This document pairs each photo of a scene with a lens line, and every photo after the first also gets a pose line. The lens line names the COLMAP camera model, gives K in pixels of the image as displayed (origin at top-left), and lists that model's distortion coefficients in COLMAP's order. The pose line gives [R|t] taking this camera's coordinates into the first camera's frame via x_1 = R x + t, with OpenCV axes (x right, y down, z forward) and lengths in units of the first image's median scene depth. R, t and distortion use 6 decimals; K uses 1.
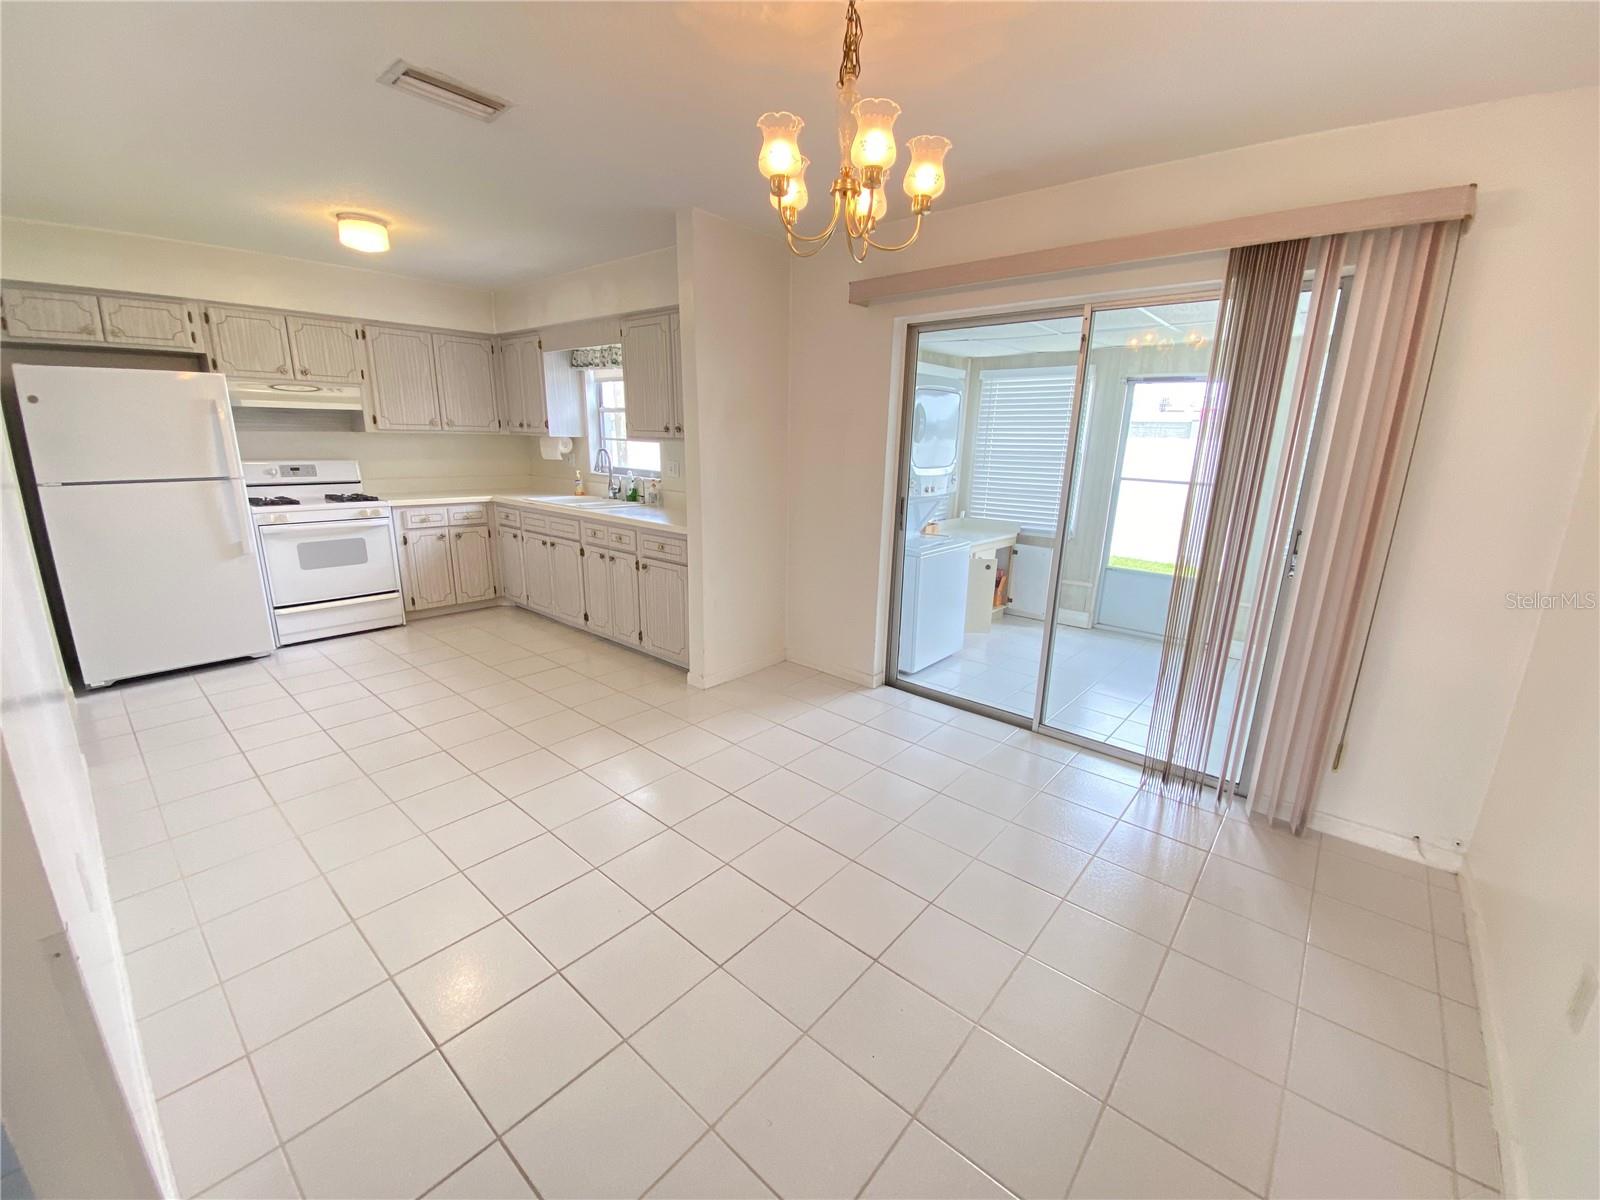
lens RADIAL K [[651.8, 0, 802.9], [0, 651.8, 604.6], [0, 0, 1]] dist [0.010240, -0.015605]
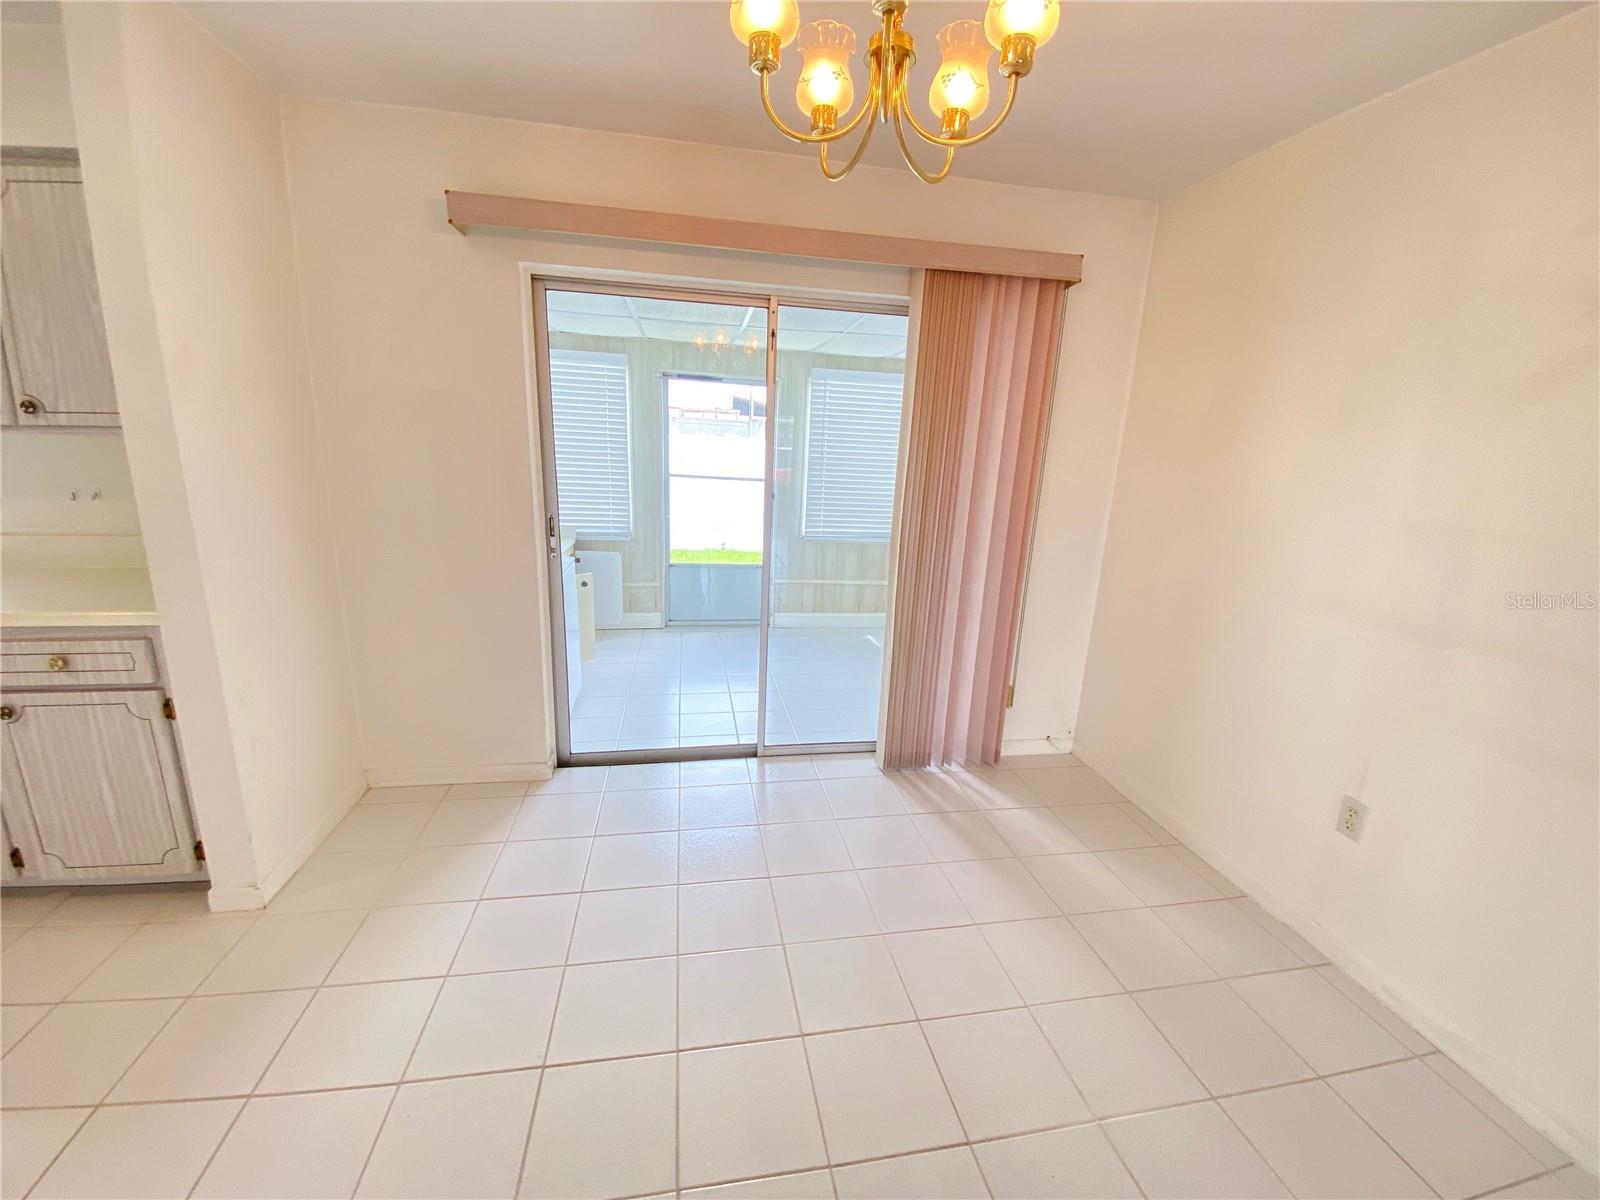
lens RADIAL K [[641.5, 0, 800.0], [0, 641.5, 603.1], [0, 0, 1]] dist [0.032660, -0.027188]
pose [[0.625007, -0.183504, 0.758744, -0.202858], [0.166262, 0.980968, 0.100293, -0.079067], [-0.762708, 0.063467, 0.643621, 0.272805]]
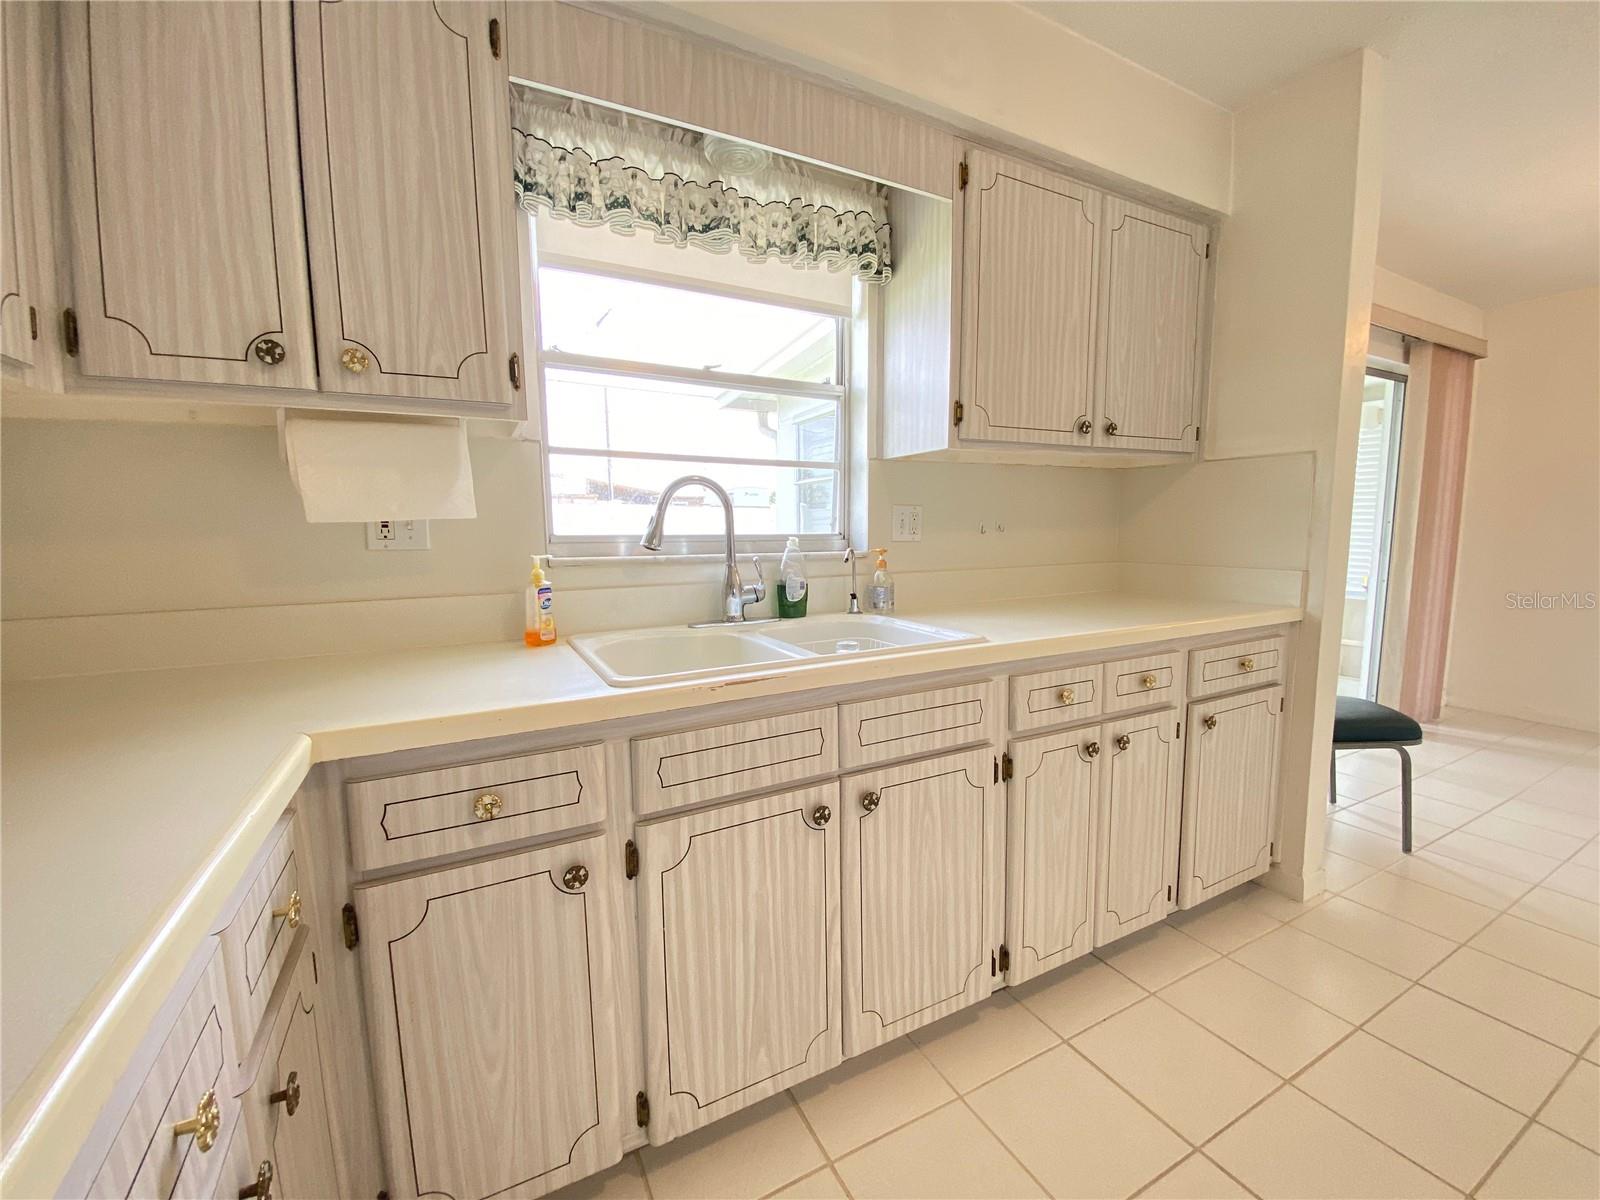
lens RADIAL K [[645.1, 0, 794.2], [0, 645.1, 606.0], [0, 0, 1]] dist [0.031647, -0.027800]
pose [[0.371407, -0.135055, 0.918595, -0.694693], [0.251585, 0.966990, 0.040449, -0.208572], [-0.893735, 0.216081, 0.393125, 0.985615]]
